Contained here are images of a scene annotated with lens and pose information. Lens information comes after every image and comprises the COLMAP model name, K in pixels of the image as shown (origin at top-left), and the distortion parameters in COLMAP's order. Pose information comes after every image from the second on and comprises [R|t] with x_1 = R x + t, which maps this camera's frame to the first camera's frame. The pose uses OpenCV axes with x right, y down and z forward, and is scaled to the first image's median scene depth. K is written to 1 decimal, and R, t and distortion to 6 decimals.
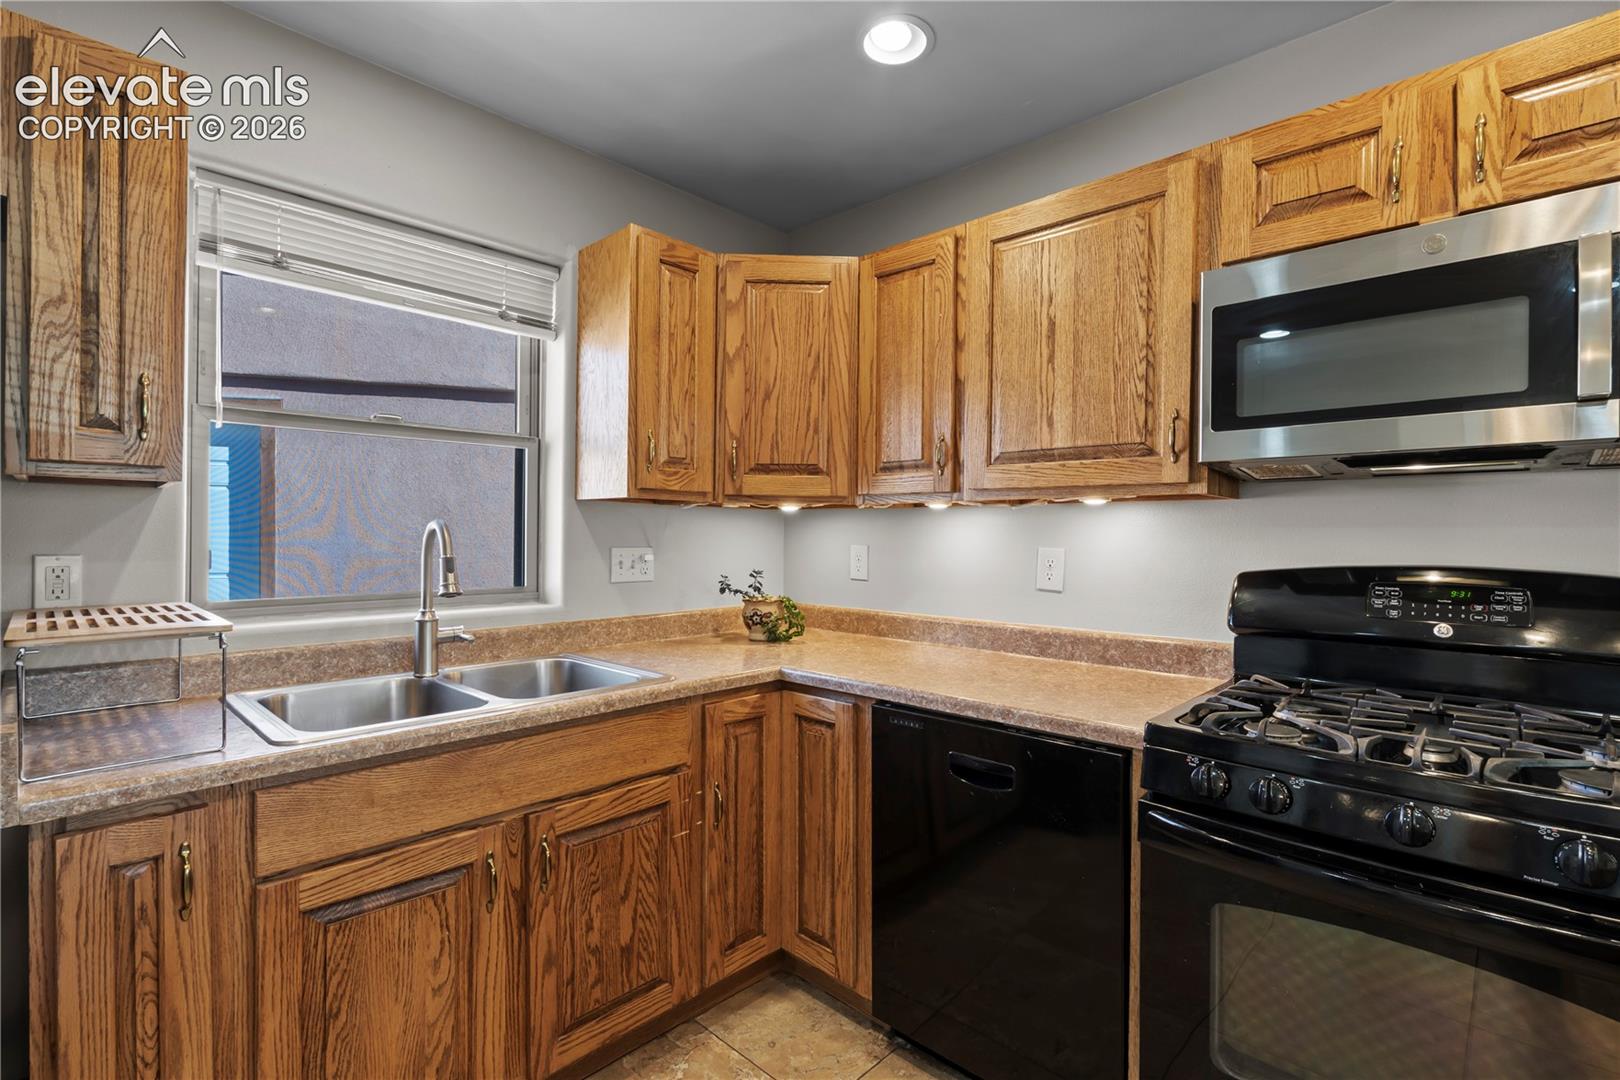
lens RADIAL K [[747.8, 0, 807.3], [0, 747.8, 534.6], [0, 0, 1]] dist [-0.003136, 0.000588]
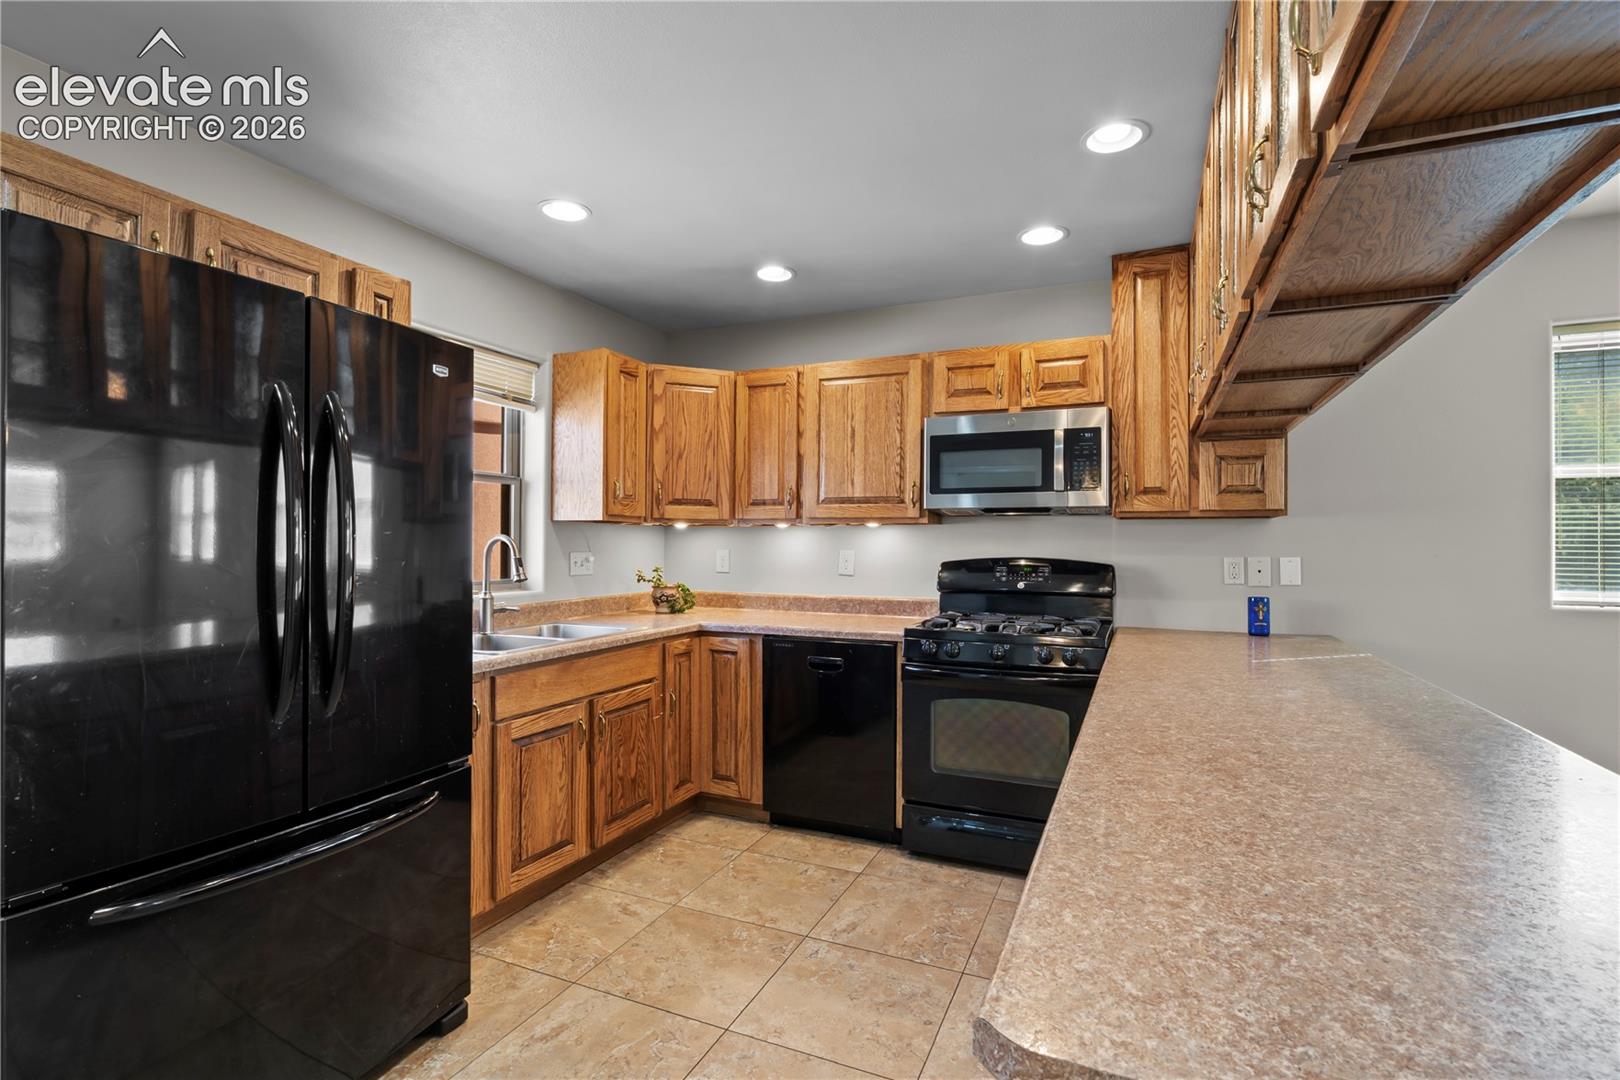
lens RADIAL K [[747.8, 0, 807.3], [0, 747.8, 534.6], [0, 0, 1]] dist [-0.003136, 0.000588]
pose [[0.942930, 0.001182, 0.332989, -0.374025], [0.002086, 0.999953, -0.009458, -0.003274], [-0.332984, 0.009612, 0.942883, -0.671618]]
